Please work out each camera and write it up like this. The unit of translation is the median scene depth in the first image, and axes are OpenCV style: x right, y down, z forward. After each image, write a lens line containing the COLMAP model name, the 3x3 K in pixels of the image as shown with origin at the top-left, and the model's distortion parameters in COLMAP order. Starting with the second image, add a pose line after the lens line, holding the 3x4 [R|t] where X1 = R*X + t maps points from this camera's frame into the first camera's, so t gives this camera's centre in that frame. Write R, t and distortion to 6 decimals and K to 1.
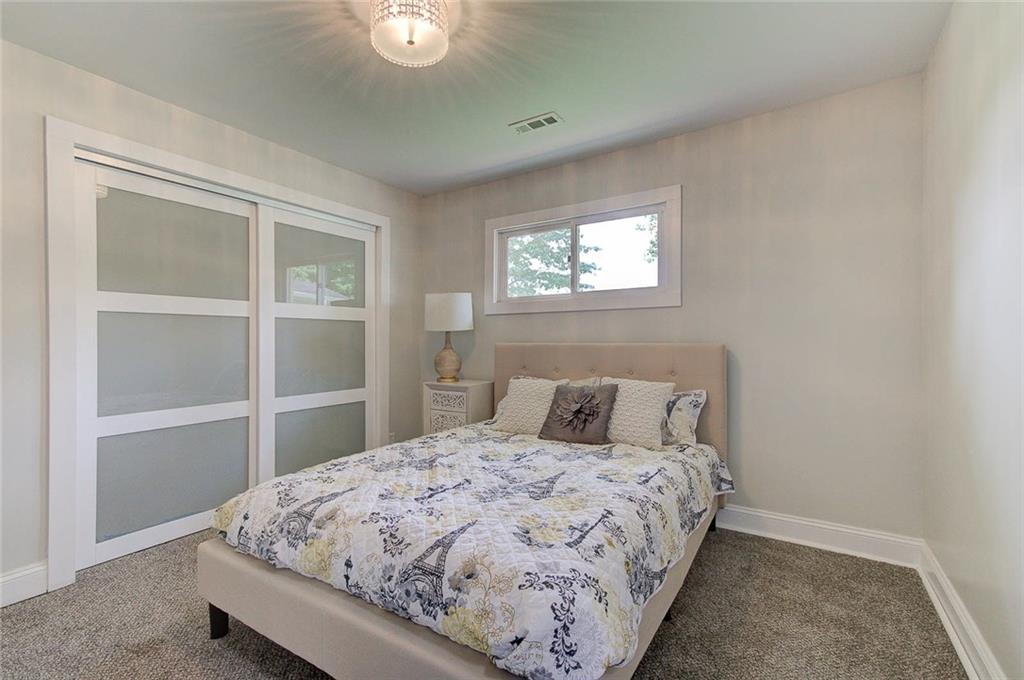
lens RADIAL K [[459.2, 0, 513.9], [0, 459.2, 341.7], [0, 0, 1]] dist [0.018096, 0.001847]
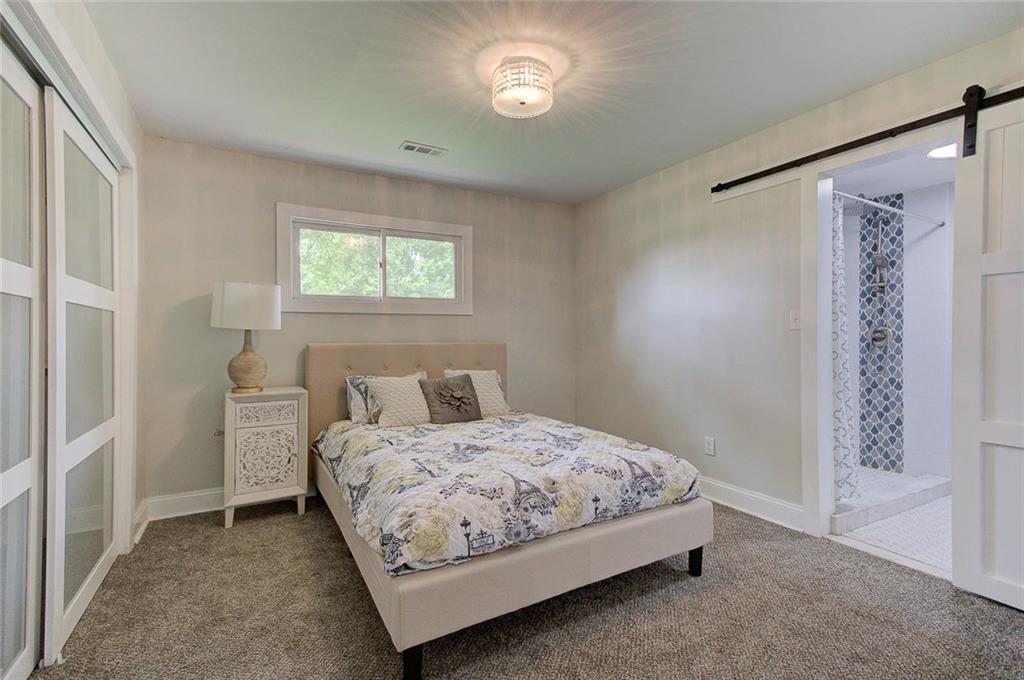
lens RADIAL K [[459.2, 0, 507.1], [0, 459.2, 340.7], [0, 0, 1]] dist [0.018096, 0.001847]
pose [[0.467854, -0.009041, 0.883760, -1.025892], [0.005115, 0.999959, 0.007523, -0.013276], [-0.883791, 0.001001, 0.467881, 0.339418]]
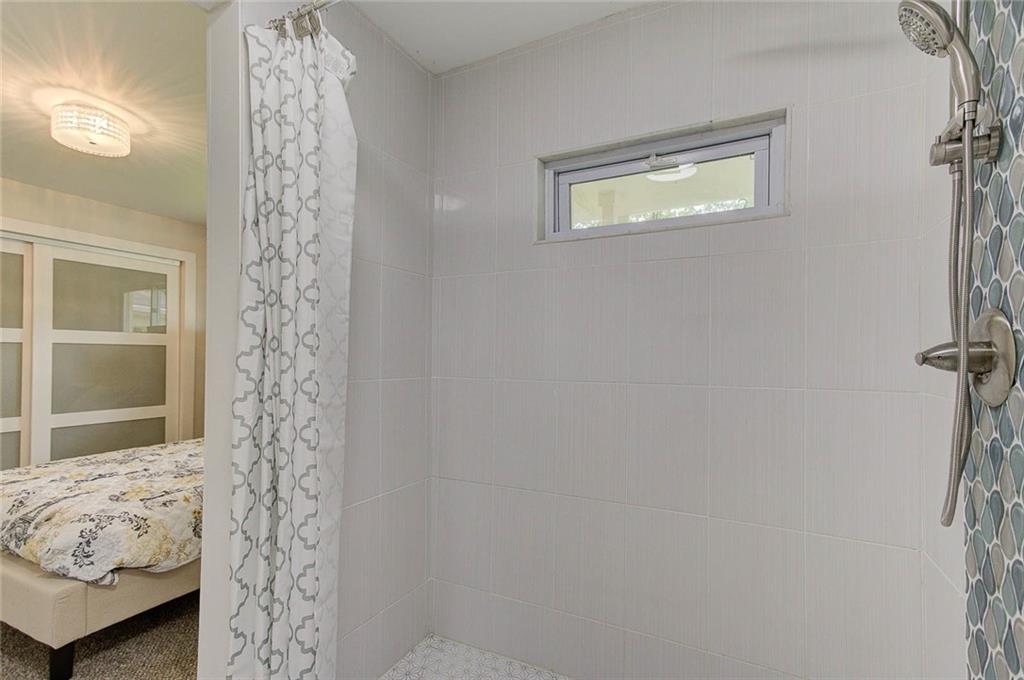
lens RADIAL K [[459.2, 0, 510.3], [0, 459.2, 353.1], [0, 0, 1]] dist [0.018096, 0.001847]
pose [[0.992349, 0.003358, 0.123422, 0.625487], [-0.000958, 0.999809, -0.019501, -0.008607], [-0.123464, 0.019233, 0.992163, -0.379062]]
